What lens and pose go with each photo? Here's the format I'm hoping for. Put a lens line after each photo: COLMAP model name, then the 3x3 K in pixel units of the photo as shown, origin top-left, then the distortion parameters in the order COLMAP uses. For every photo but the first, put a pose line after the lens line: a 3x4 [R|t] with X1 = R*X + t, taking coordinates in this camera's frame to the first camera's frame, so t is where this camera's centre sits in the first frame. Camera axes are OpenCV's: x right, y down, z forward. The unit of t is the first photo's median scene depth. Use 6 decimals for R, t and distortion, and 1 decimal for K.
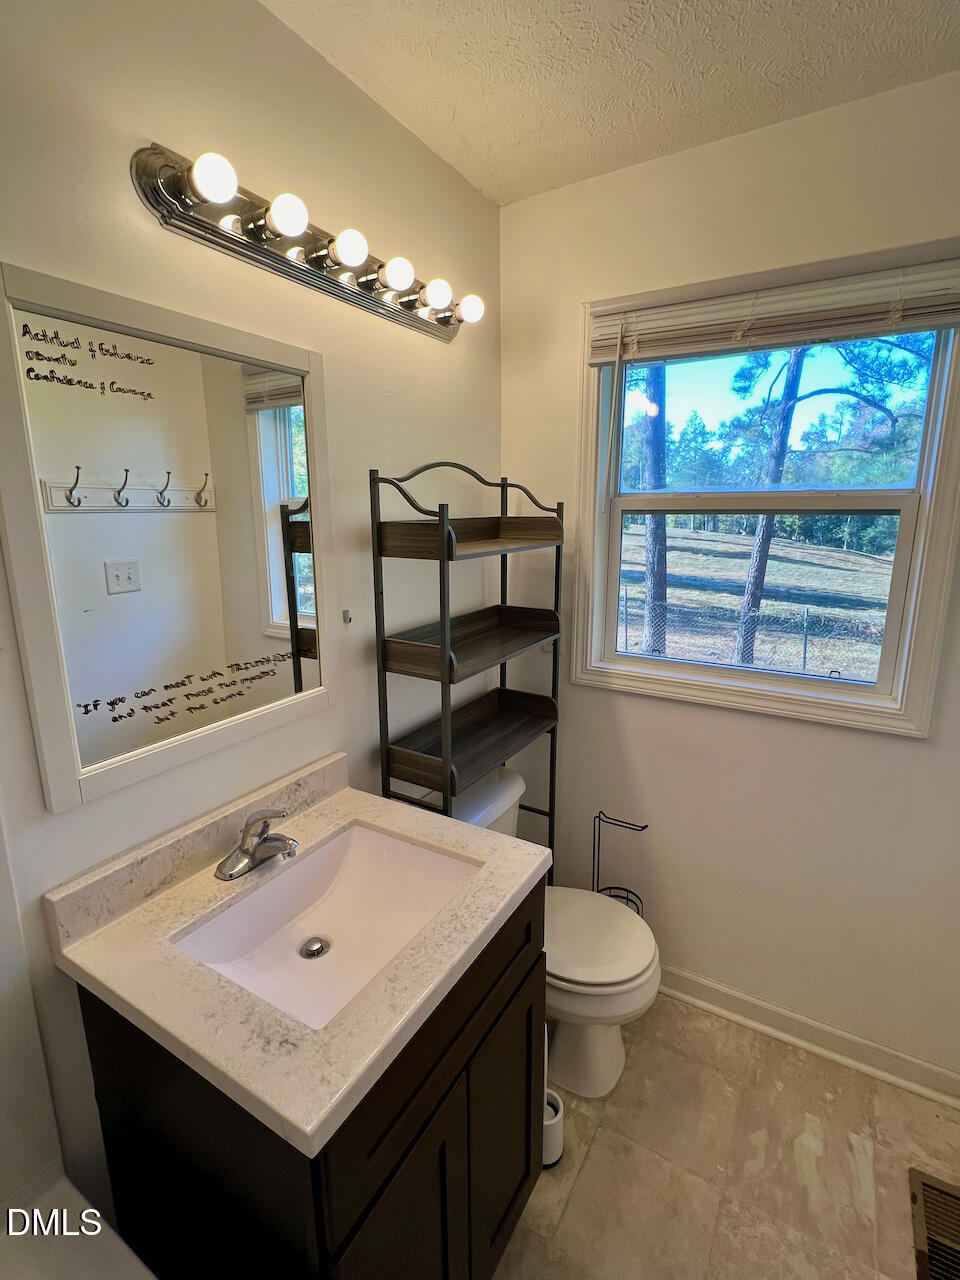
lens RADIAL K [[601.2, 0, 481.2], [0, 601.2, 635.8], [0, 0, 1]] dist [0.000303, 0.000043]
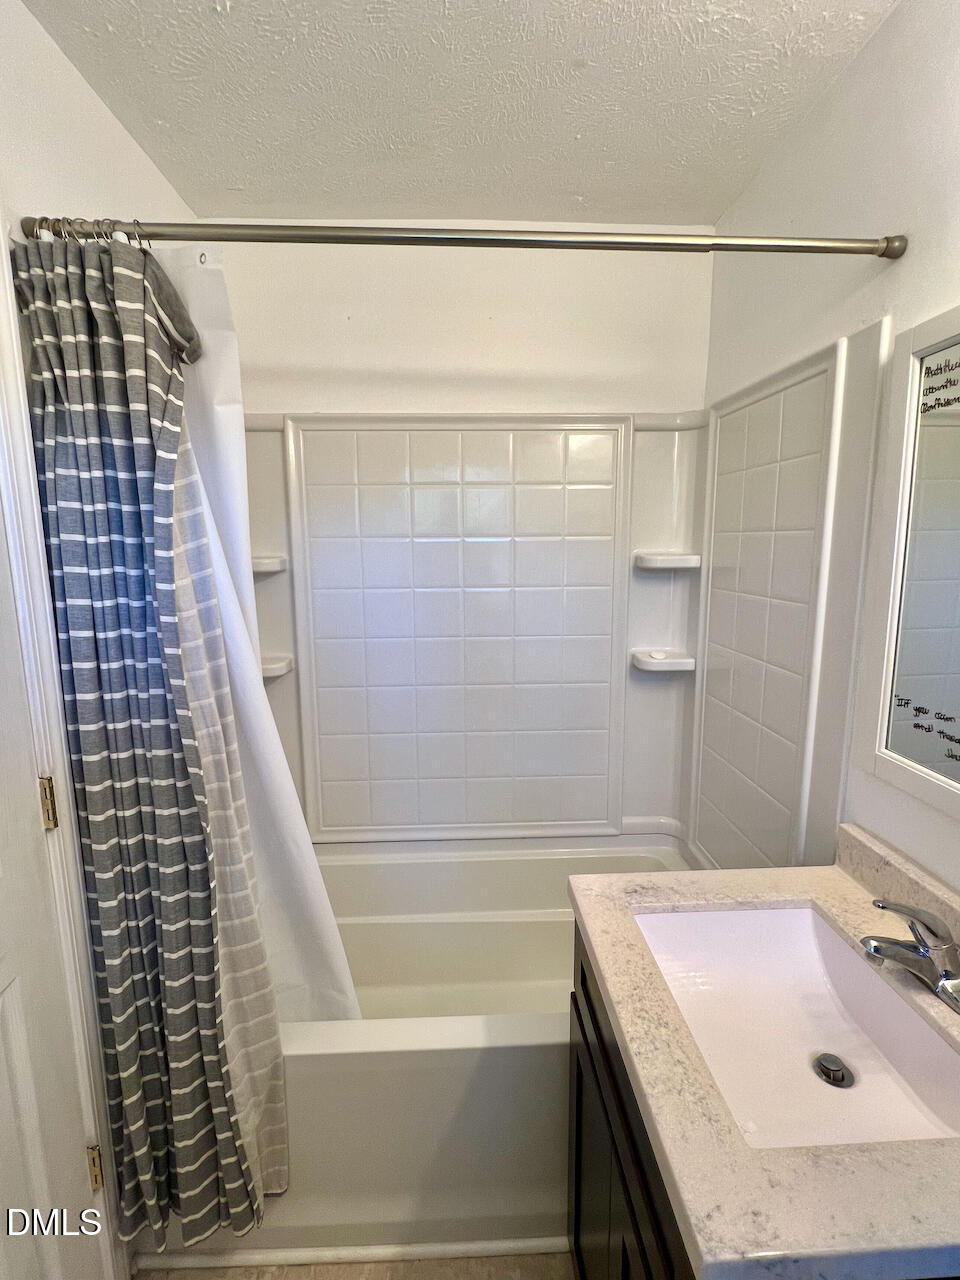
lens RADIAL K [[601.2, 0, 479.3], [0, 601.2, 640.2], [0, 0, 1]] dist [0.000303, 0.000043]
pose [[-0.835792, 0.101936, -0.539501, 0.555468], [-0.095281, 0.940776, 0.325364, -0.261915], [0.540716, 0.323340, -0.776581, 1.345924]]
